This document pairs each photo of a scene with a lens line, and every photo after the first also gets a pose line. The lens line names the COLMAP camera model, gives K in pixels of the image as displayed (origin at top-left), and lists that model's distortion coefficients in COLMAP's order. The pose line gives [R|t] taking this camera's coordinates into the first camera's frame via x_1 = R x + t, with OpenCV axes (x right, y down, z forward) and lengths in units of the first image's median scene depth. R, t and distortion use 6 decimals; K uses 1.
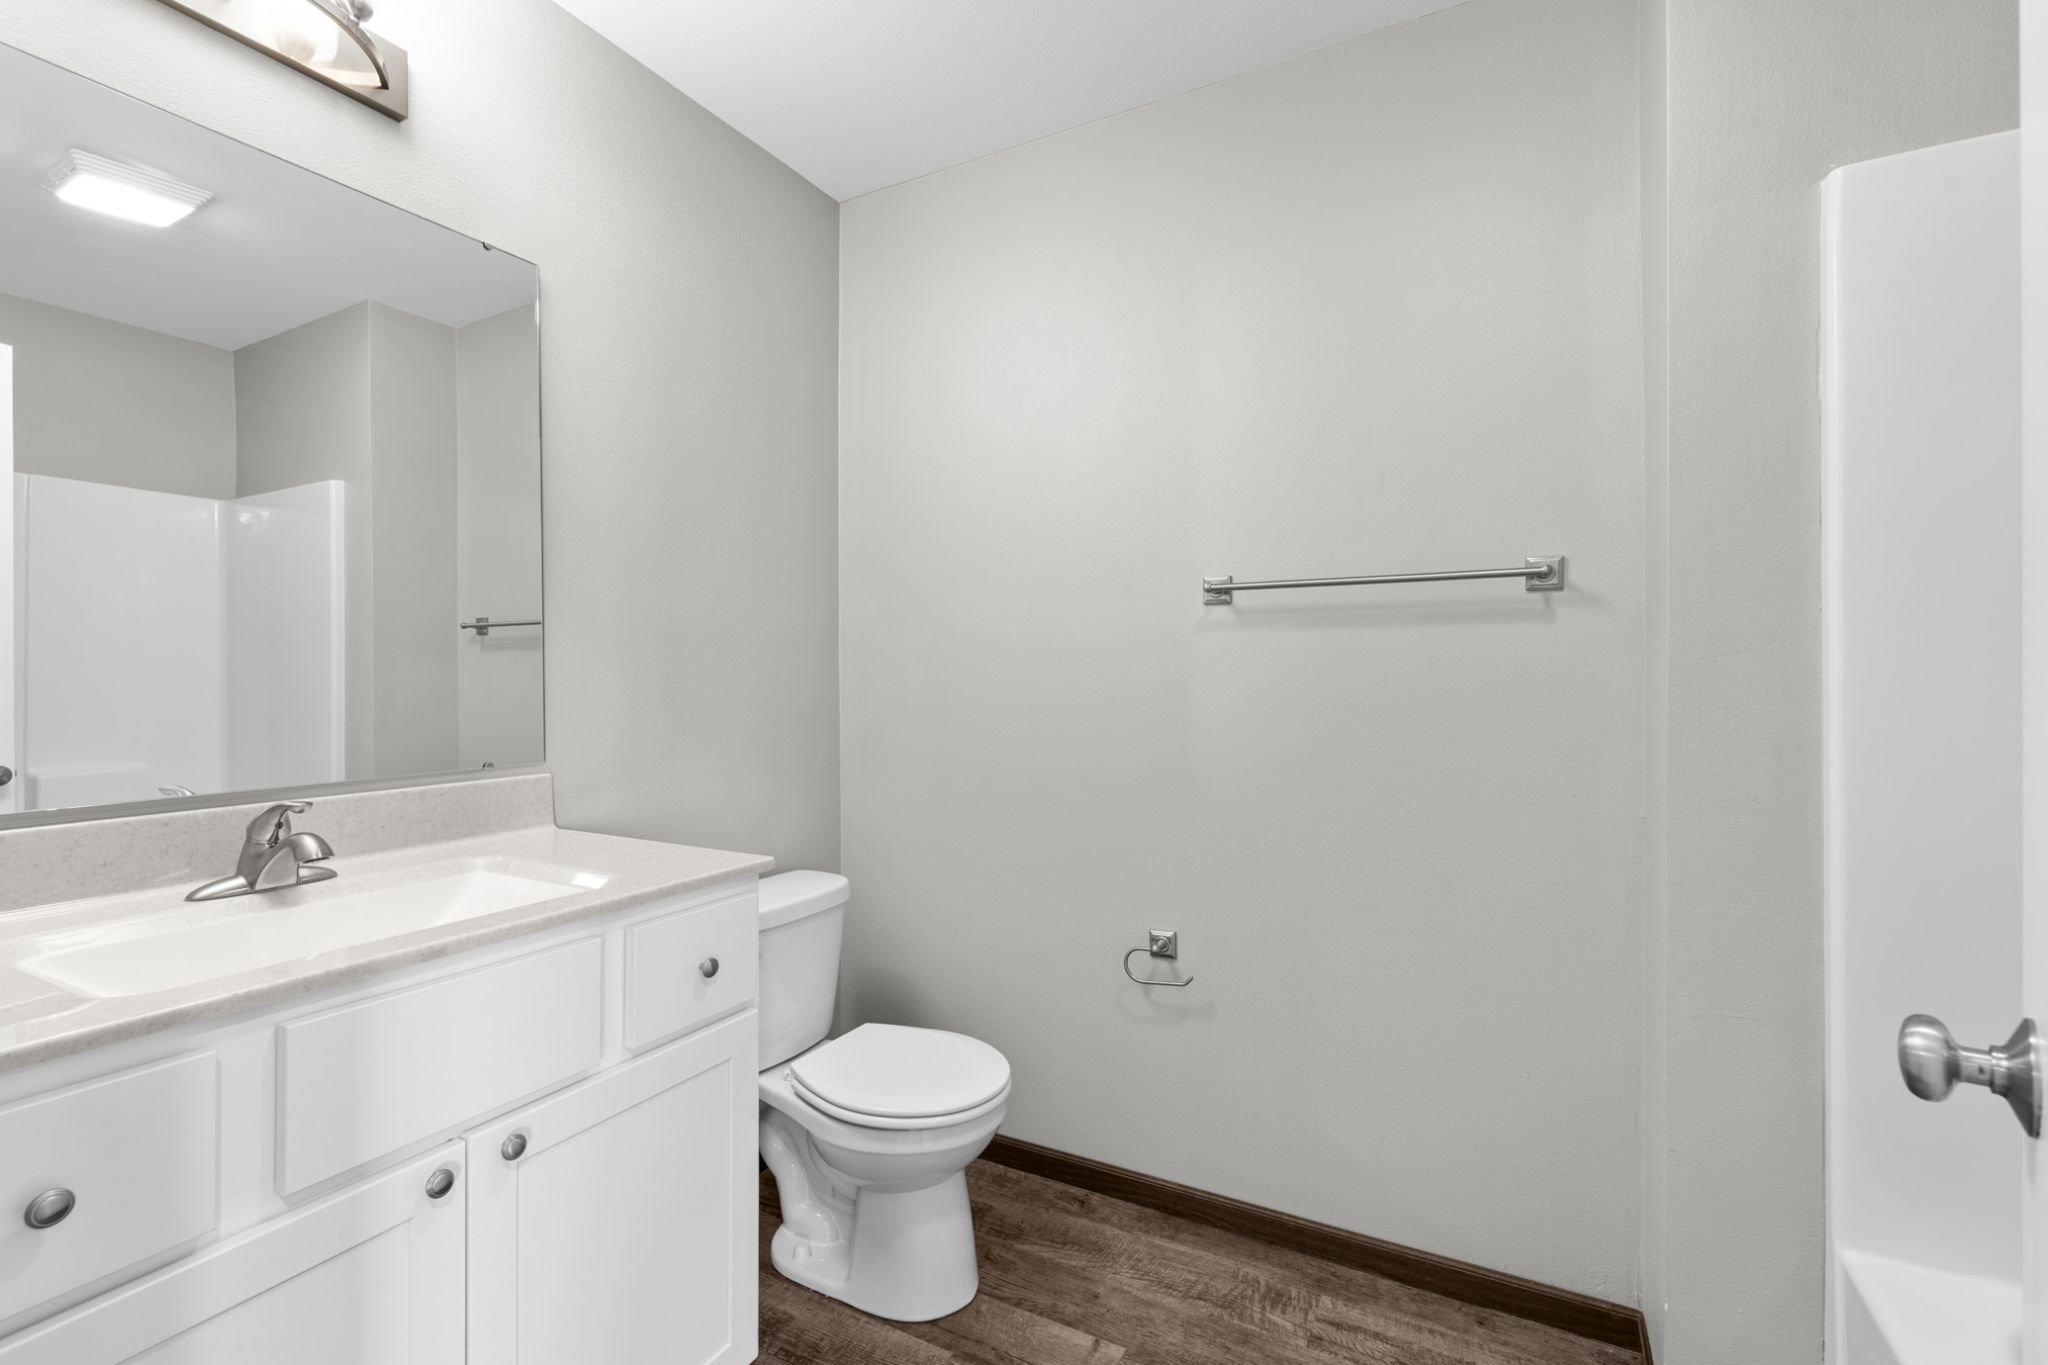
lens RADIAL K [[909.7, 0, 1016.9], [0, 909.7, 674.8], [0, 0, 1]] dist [0.001859, 0.000665]
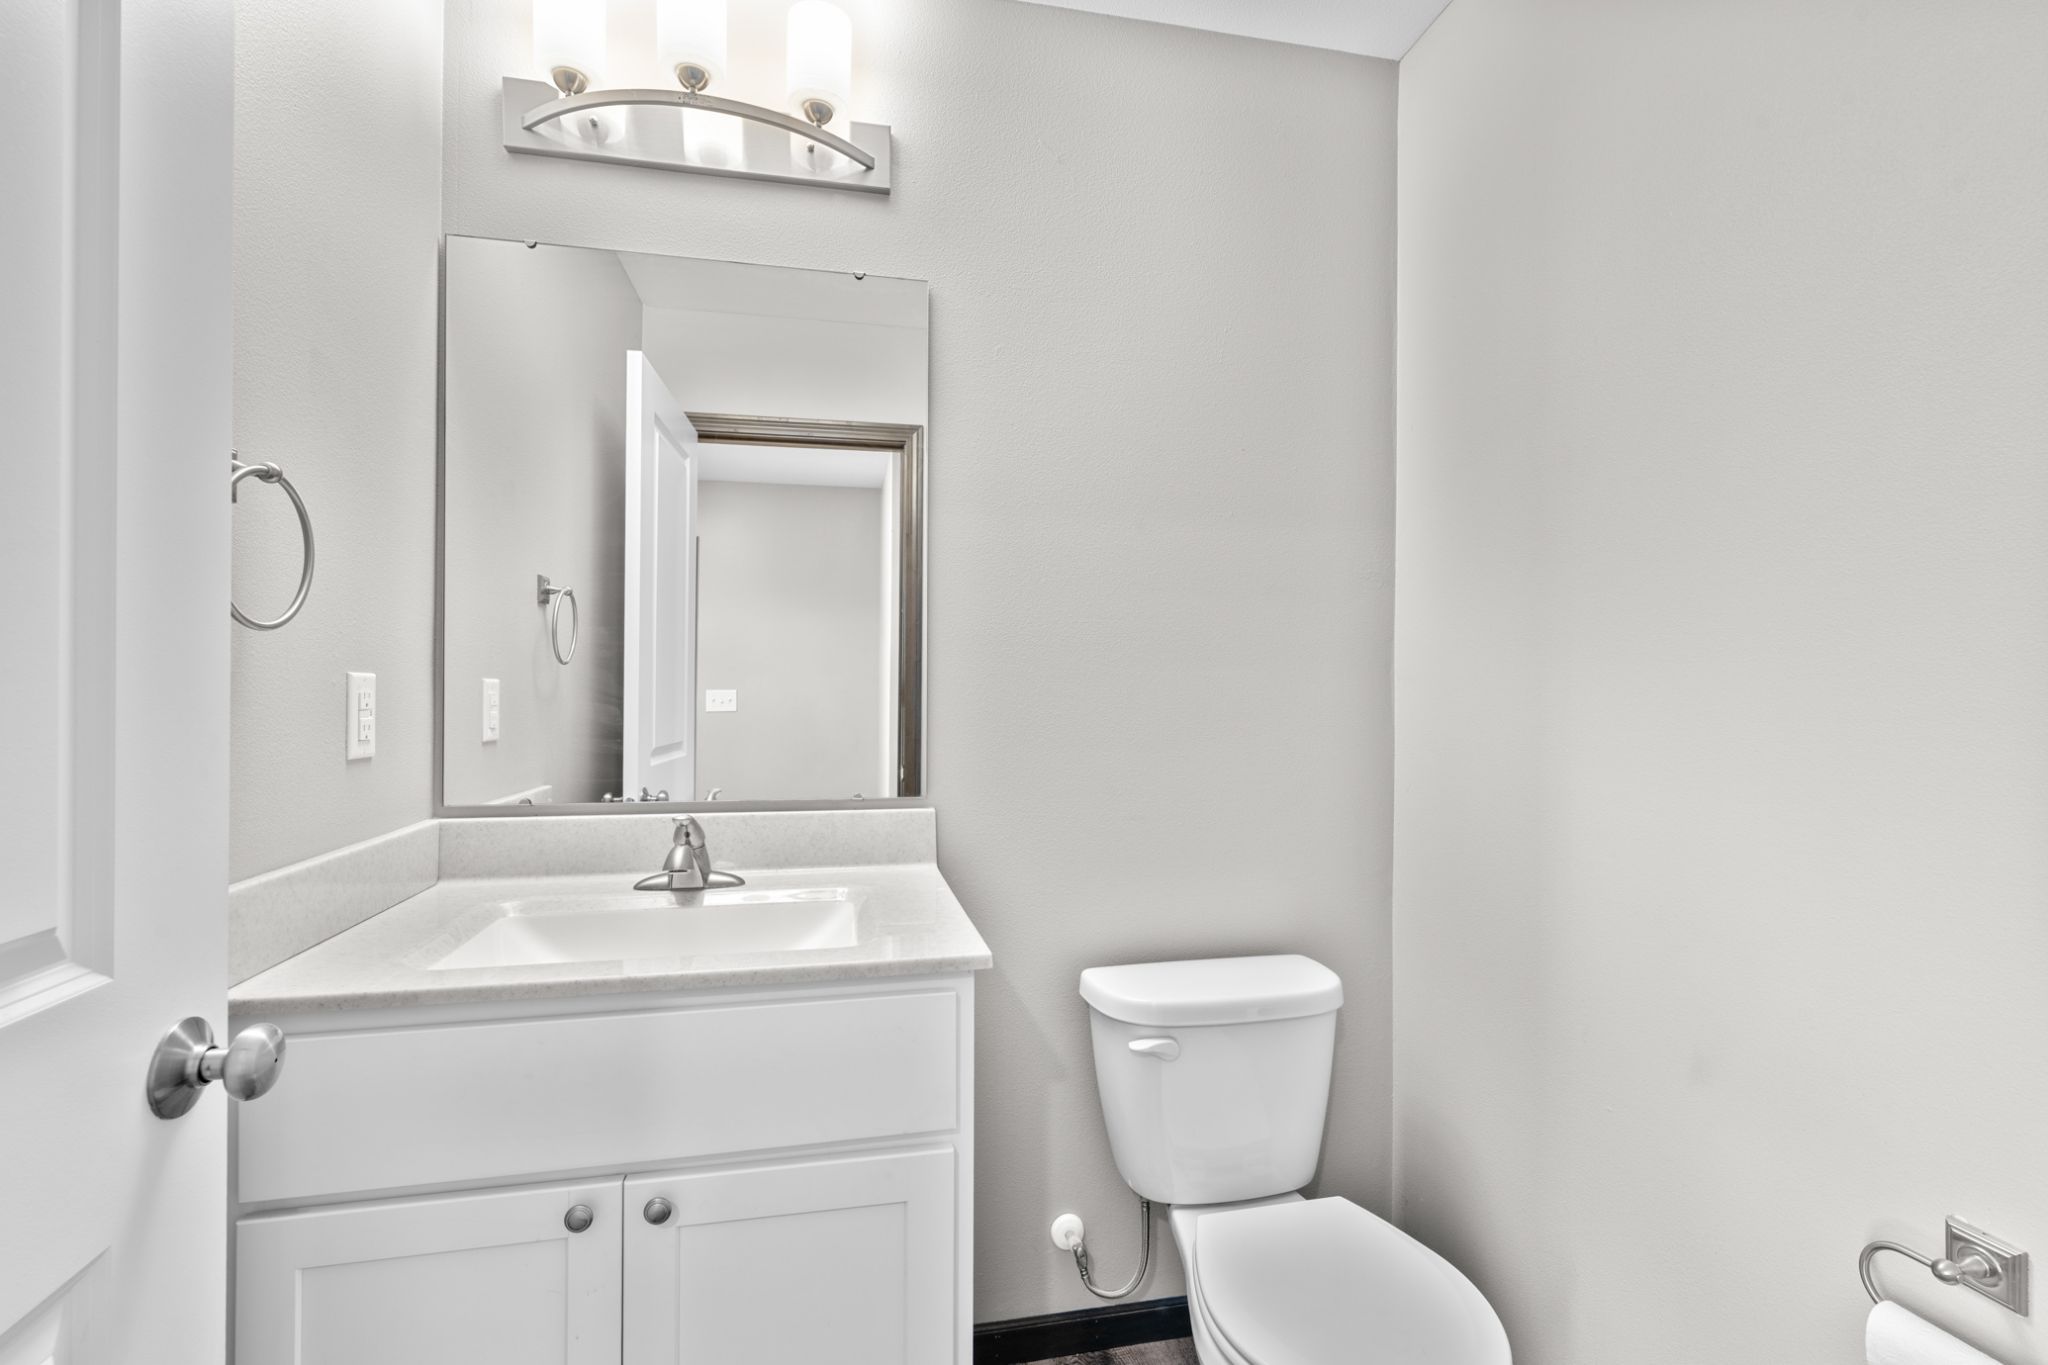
lens RADIAL K [[909.7, 0, 1021.5], [0, 909.7, 687.0], [0, 0, 1]] dist [0.001859, 0.000665]
pose [[0.671751, -0.006896, -0.740745, 0.288811], [0.000637, 0.999962, -0.008731, -0.008618], [0.740777, 0.005393, 0.671729, 0.472996]]
